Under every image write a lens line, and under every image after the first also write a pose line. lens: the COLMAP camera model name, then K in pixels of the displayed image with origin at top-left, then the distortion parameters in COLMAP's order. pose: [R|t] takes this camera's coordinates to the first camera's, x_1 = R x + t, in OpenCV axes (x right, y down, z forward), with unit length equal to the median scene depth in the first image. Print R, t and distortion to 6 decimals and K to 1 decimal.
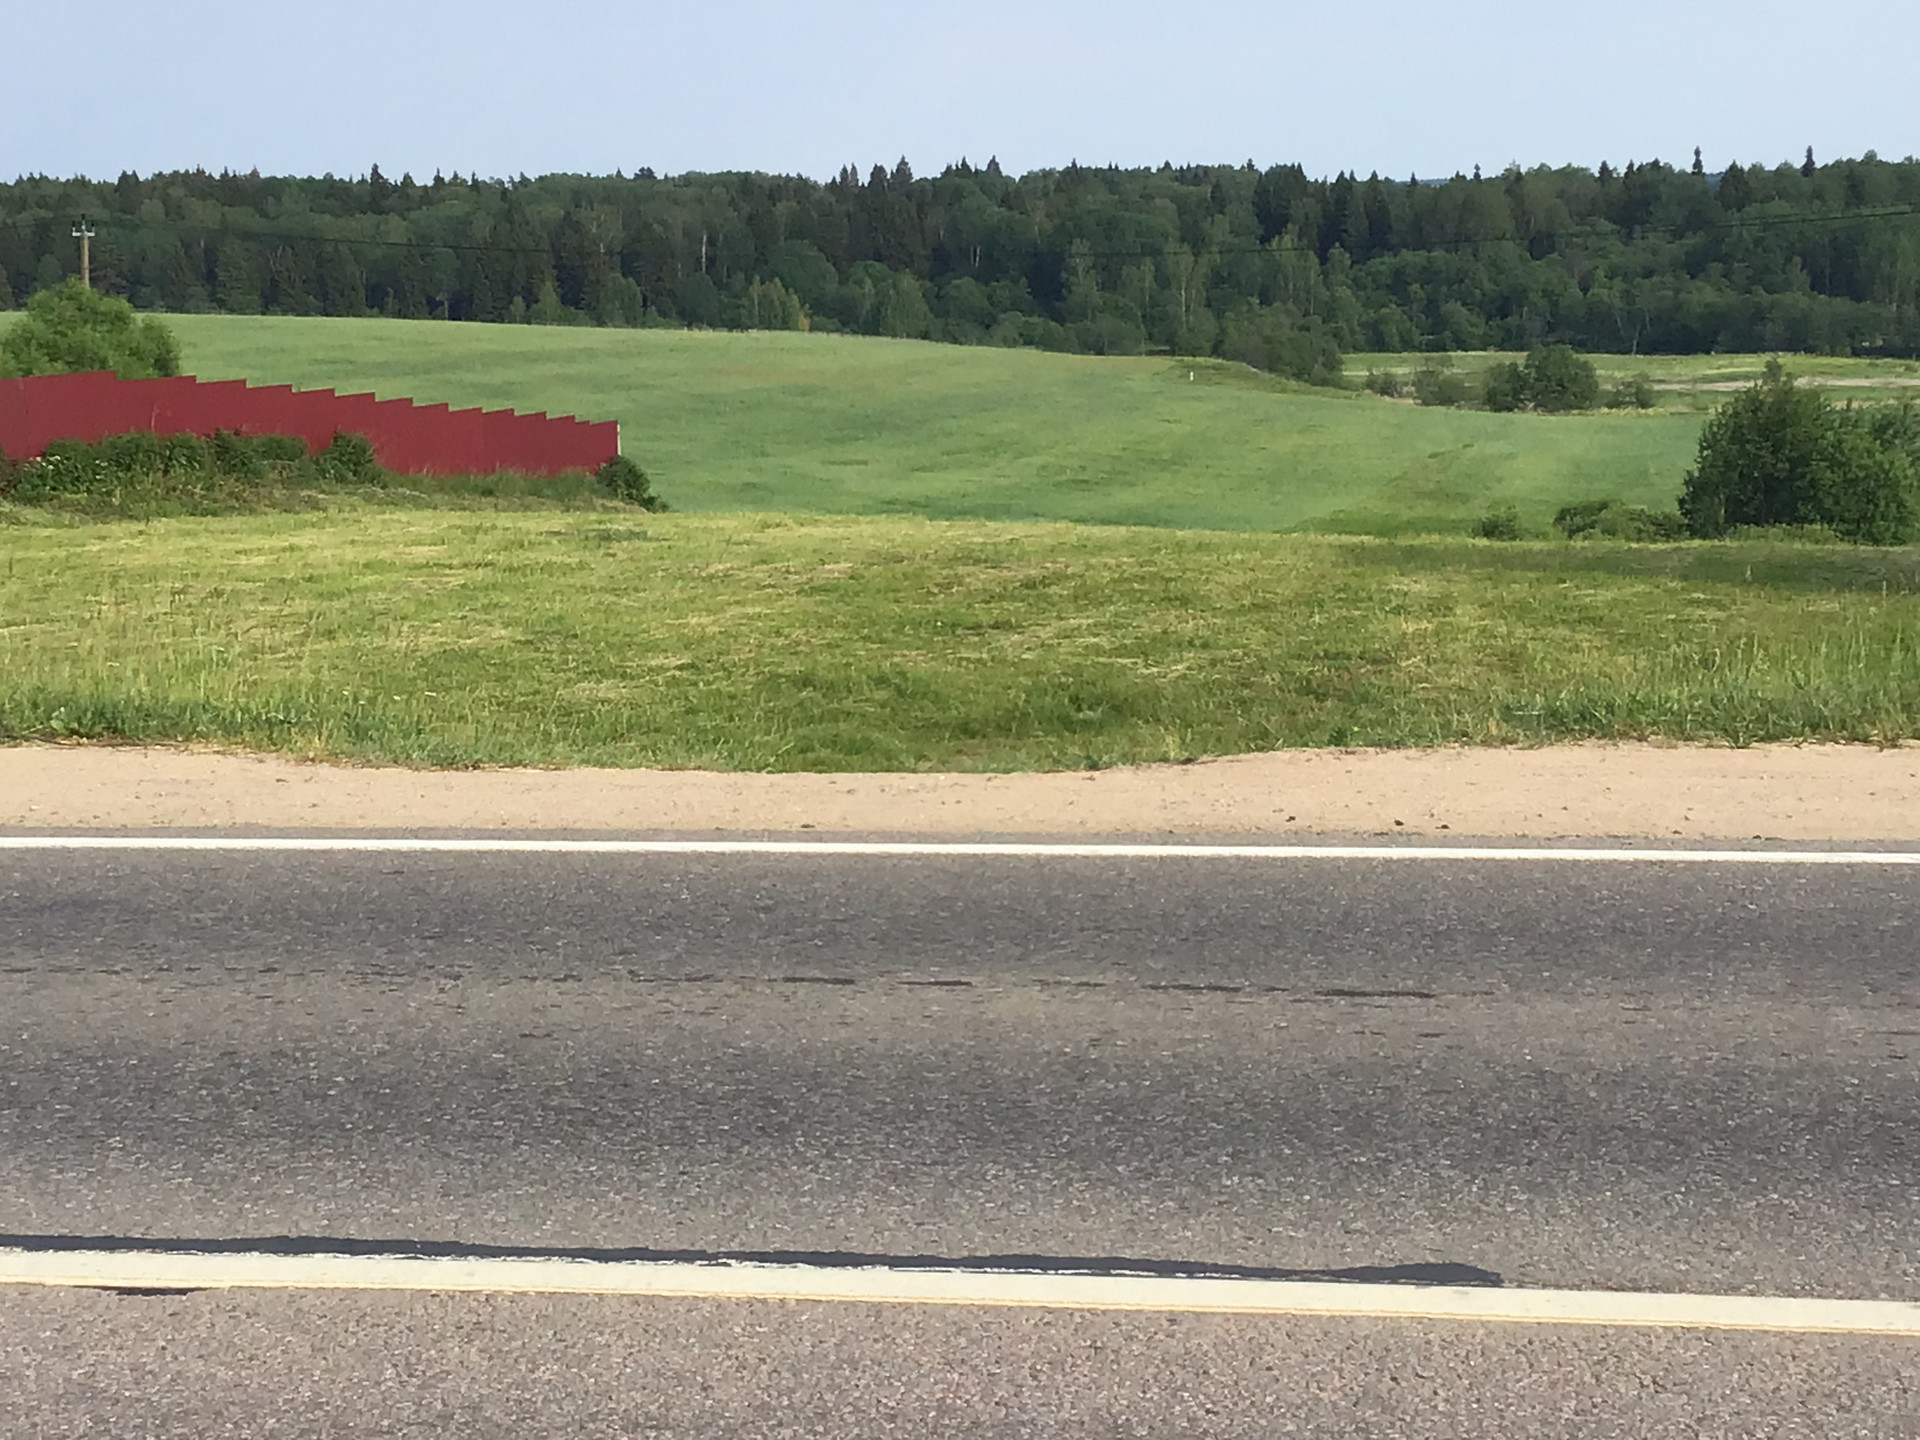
lens RADIAL K [[3375.7, 0, 953.8], [0, 3375.7, 816.6], [0, 0, 1]] dist [0.043911, 0.000000]
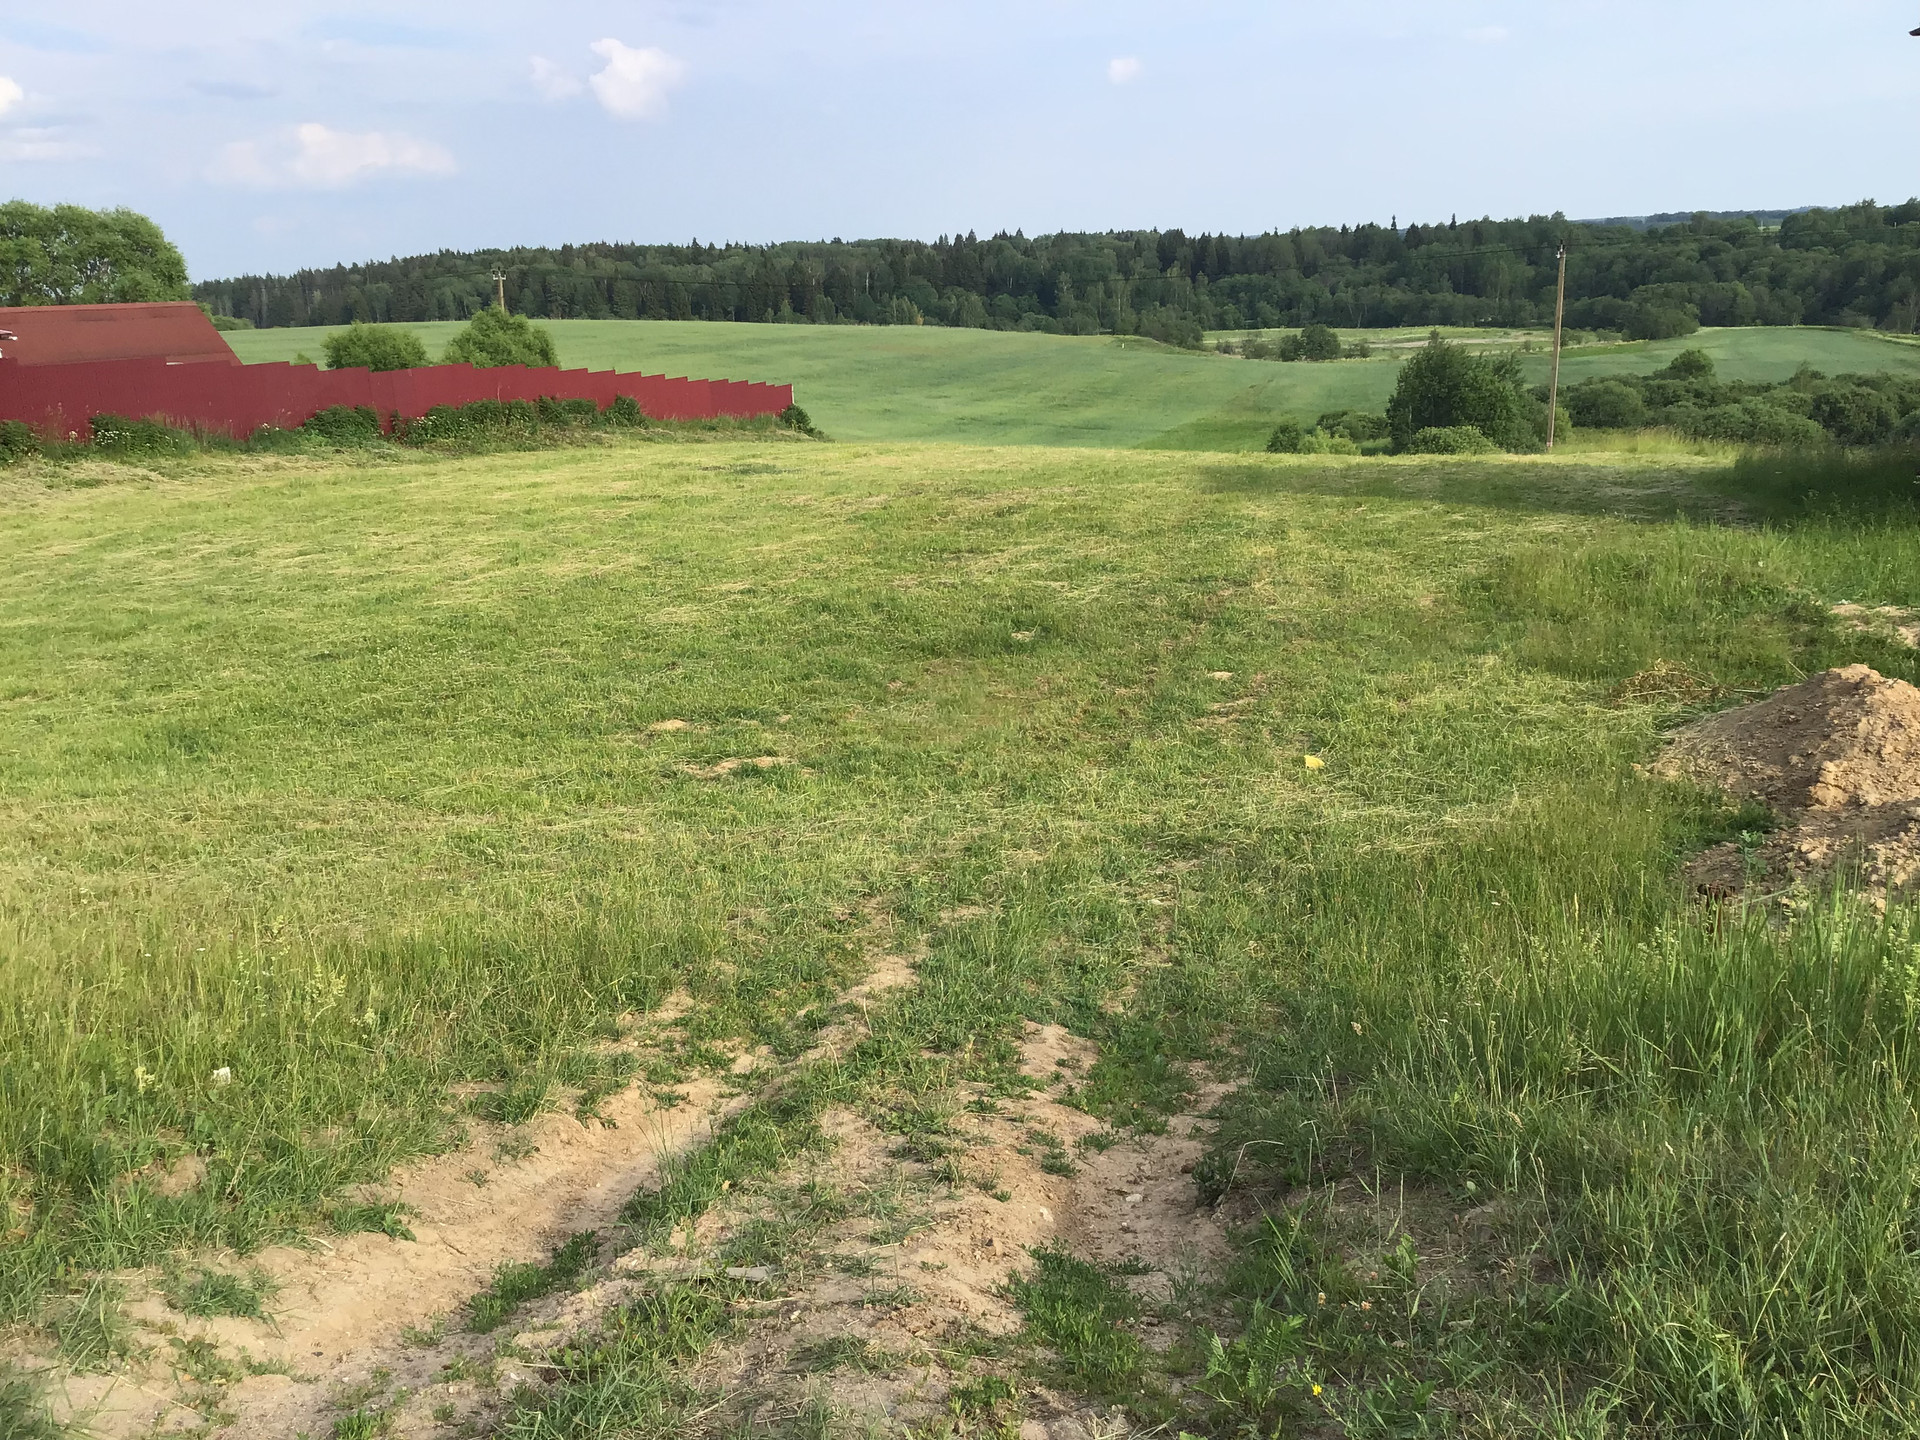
lens RADIAL K [[1710.8, 0, 959.5], [0, 1710.8, 738.3], [0, 0, 1]] dist [0.110290, -0.185750]
pose [[0.999599, -0.010294, -0.026383, 0.001099], [0.012730, 0.995498, 0.093925, -0.001907], [0.025298, -0.094223, 0.995230, 0.010870]]
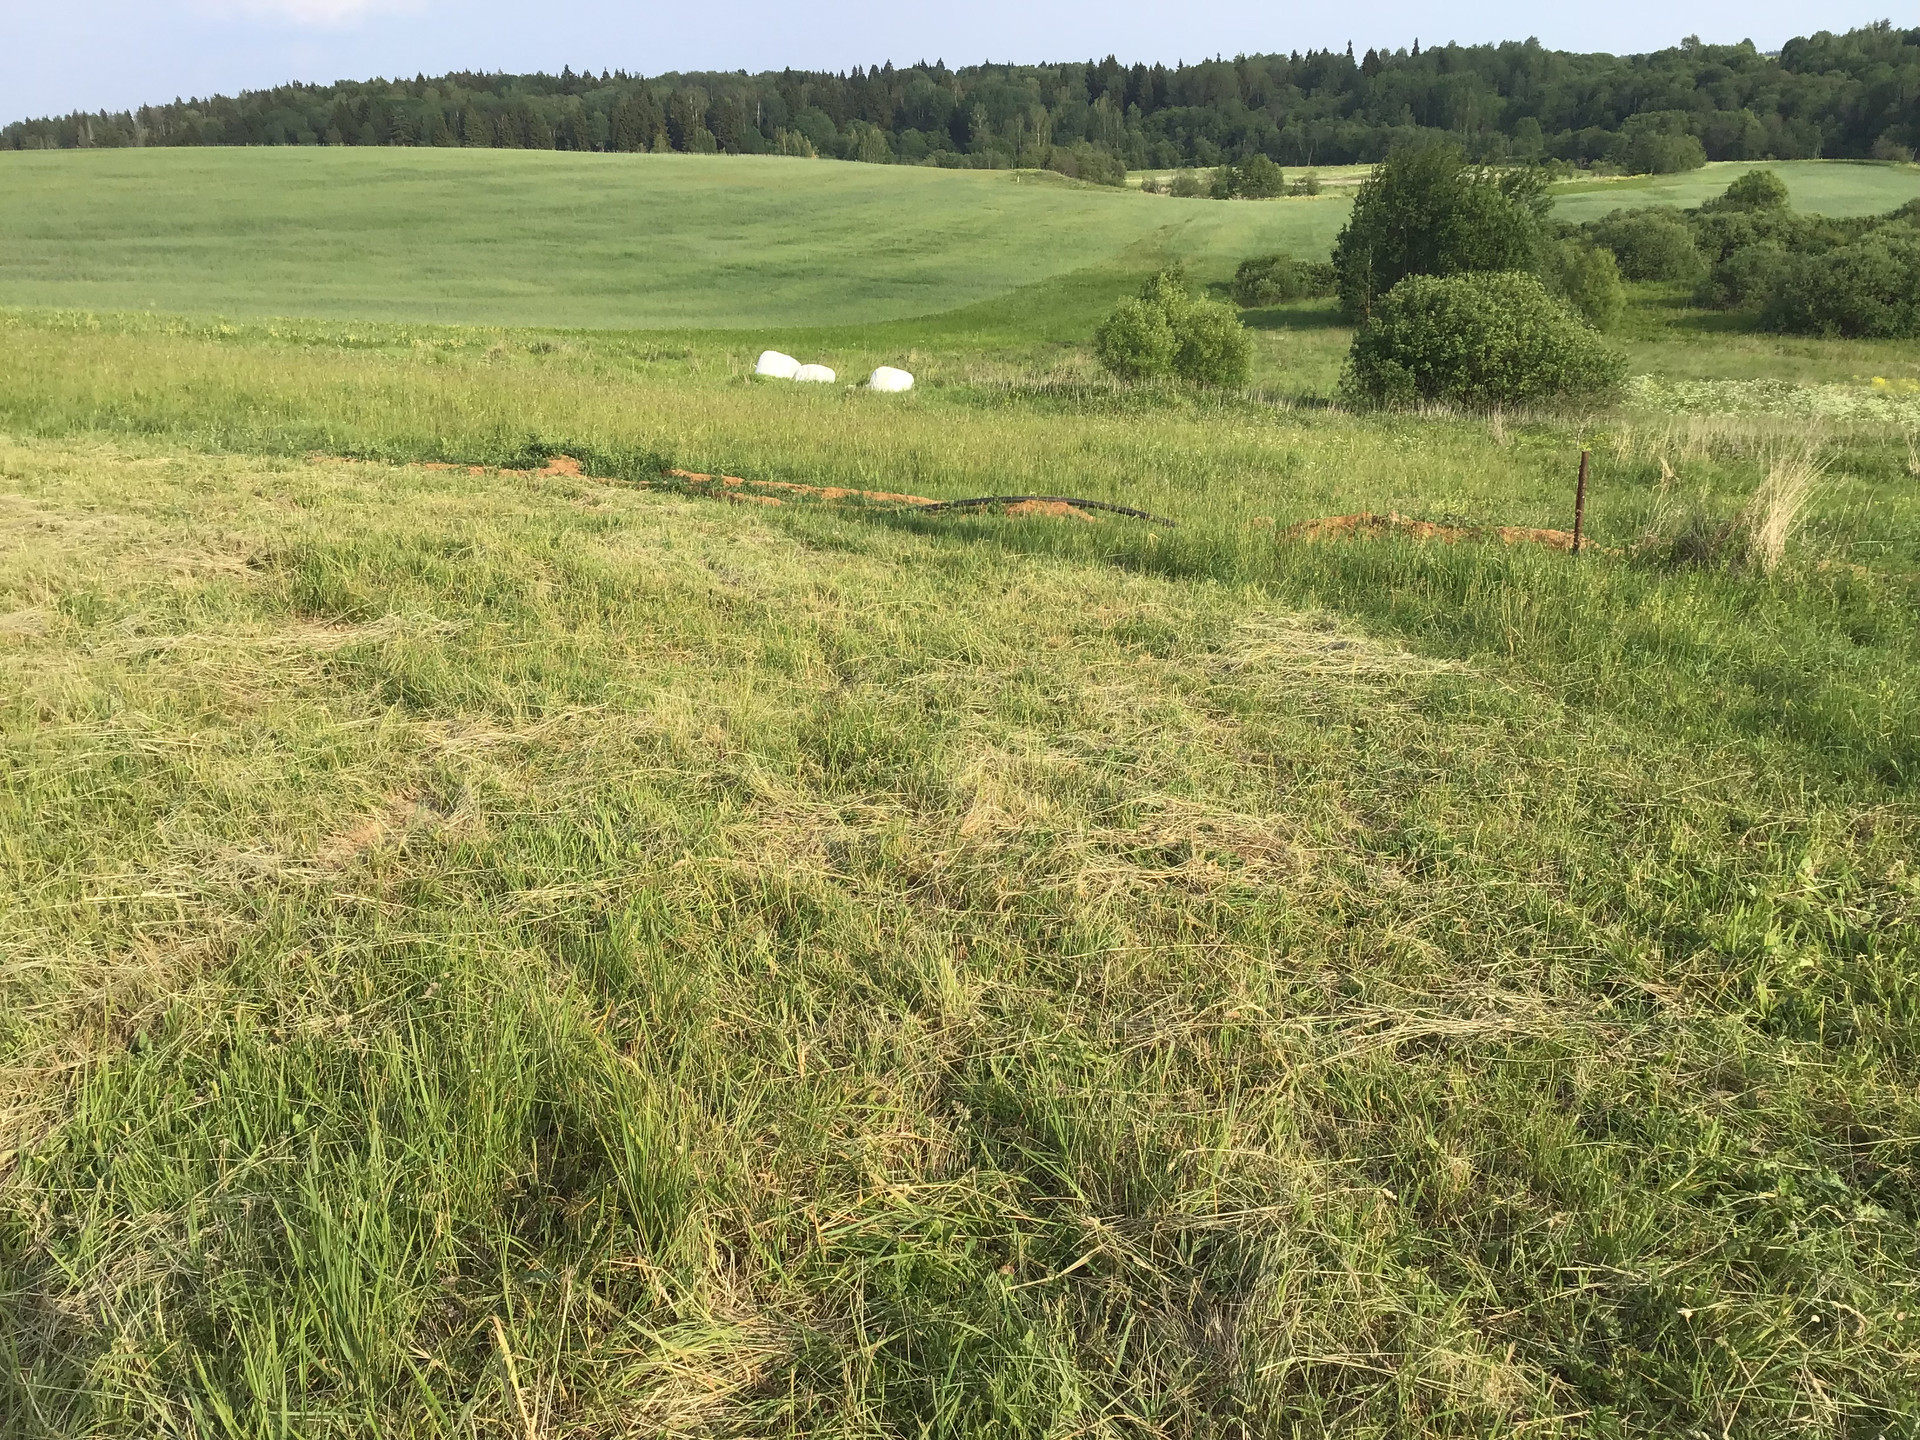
lens RADIAL K [[1710.8, 0, 960.2], [0, 1710.8, 720.7], [0, 0, 1]] dist [0.110290, -0.185750]
pose [[0.999858, -0.016827, -0.000225, 0.023774], [0.016637, 0.986439, 0.163281, -0.009647], [-0.002526, -0.163261, 0.986580, 0.110104]]
